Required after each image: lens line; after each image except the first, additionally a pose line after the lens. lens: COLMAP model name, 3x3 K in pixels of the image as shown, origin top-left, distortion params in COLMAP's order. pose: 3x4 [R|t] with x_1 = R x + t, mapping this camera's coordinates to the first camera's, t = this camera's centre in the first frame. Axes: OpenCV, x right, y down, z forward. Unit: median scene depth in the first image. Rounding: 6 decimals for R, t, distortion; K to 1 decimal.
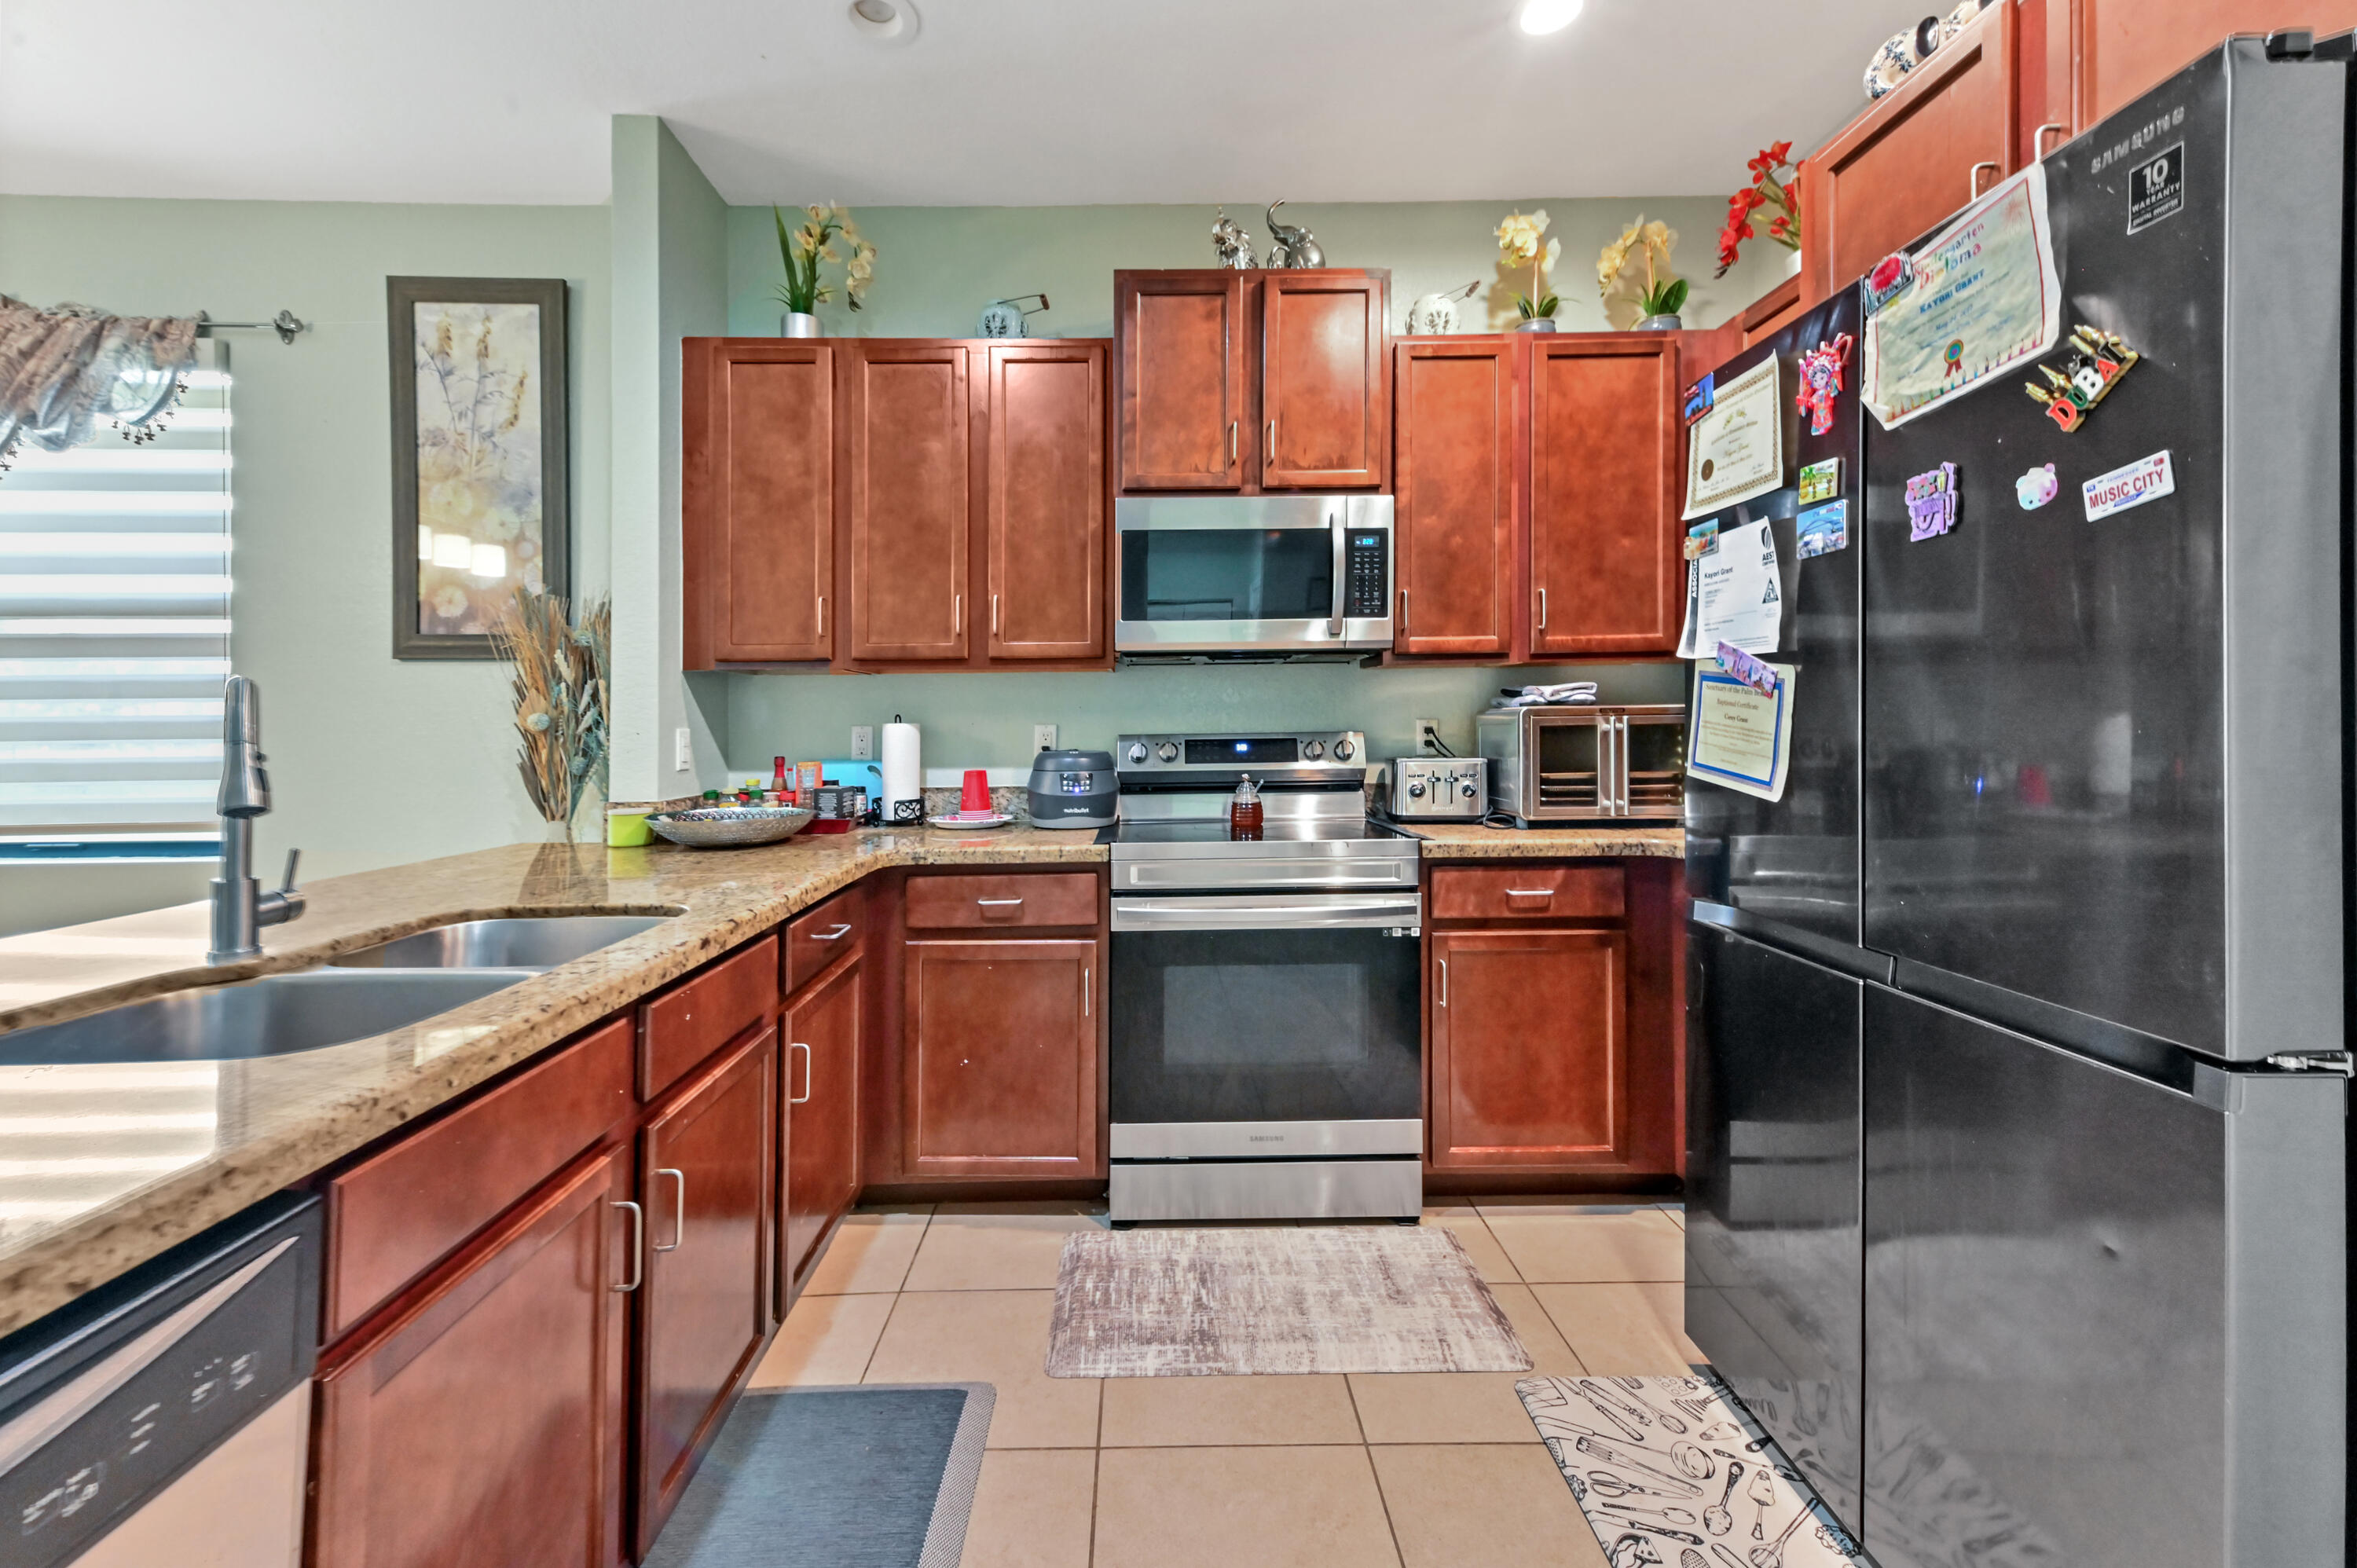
lens RADIAL K [[882.6, 0, 1072.3], [0, 882.6, 702.9], [0, 0, 1]] dist [0.009601, 0.001528]
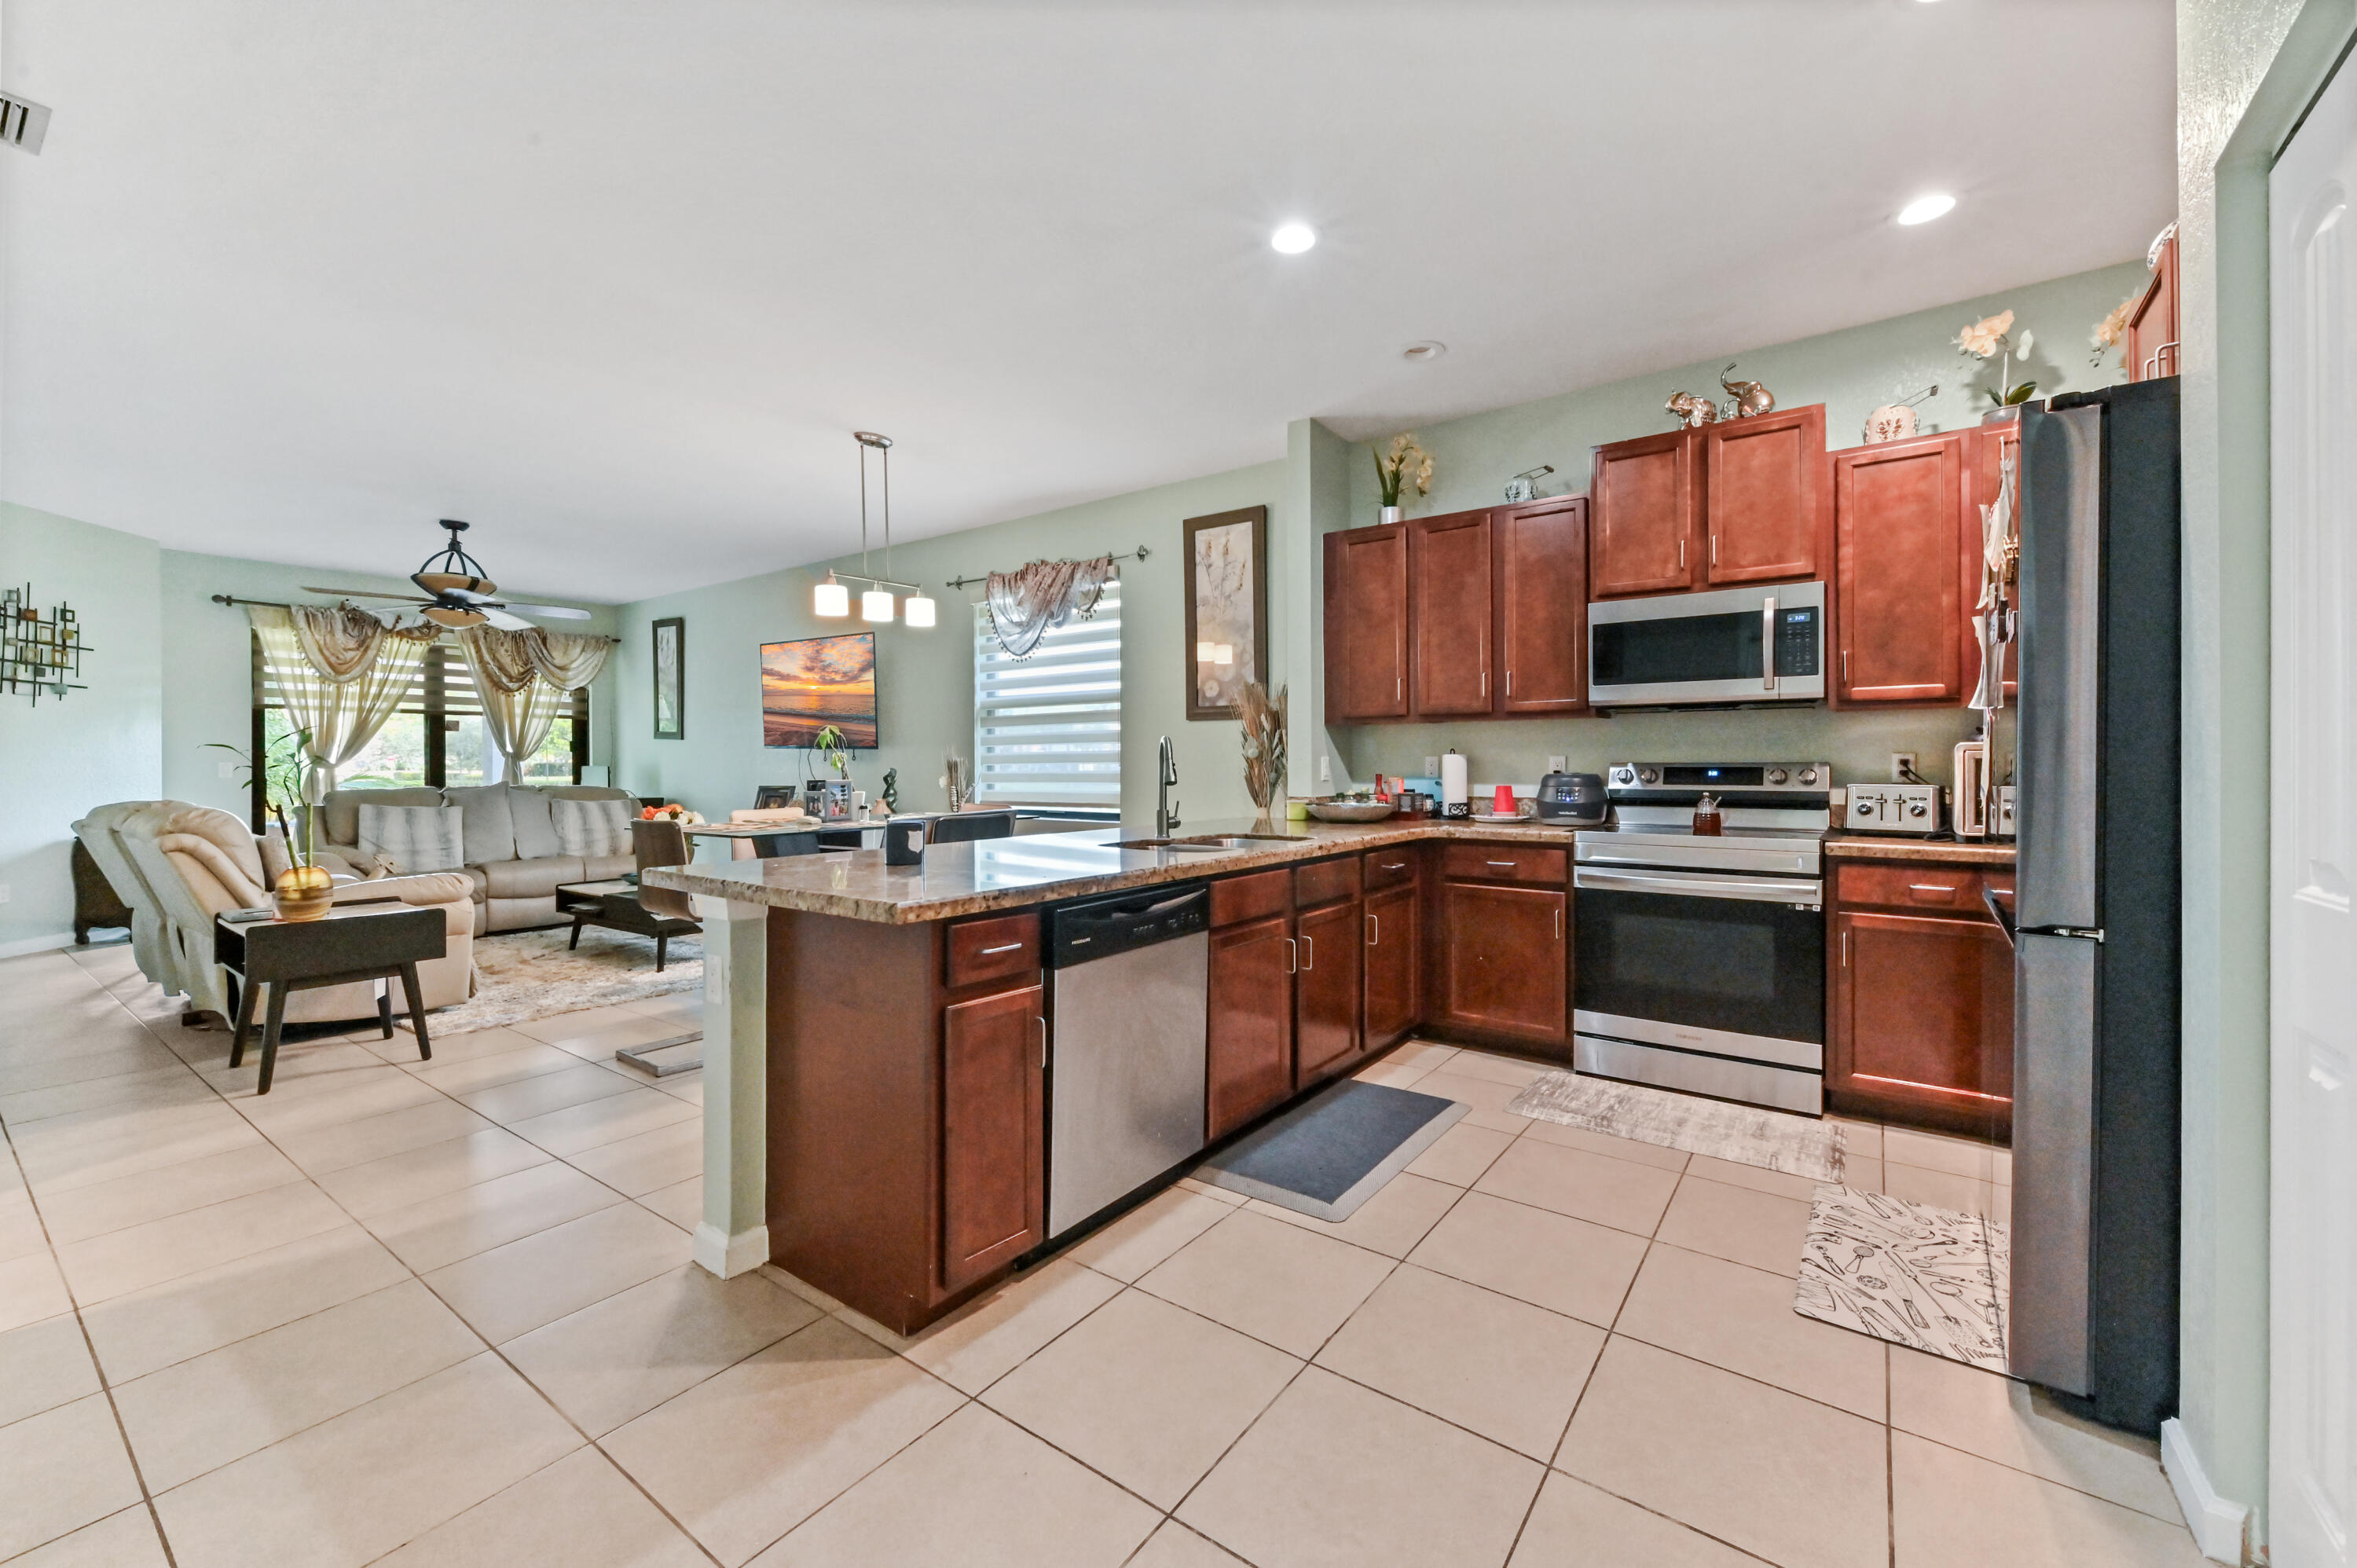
lens RADIAL K [[882.6, 0, 1165.1], [0, 882.6, 766.6], [0, 0, 1]] dist [0.009601, 0.001528]
pose [[0.811786, 0.010490, -0.583860, 0.328723], [0.011443, 0.999361, 0.033865, -0.015261], [0.583842, -0.034172, 0.811148, -0.612274]]
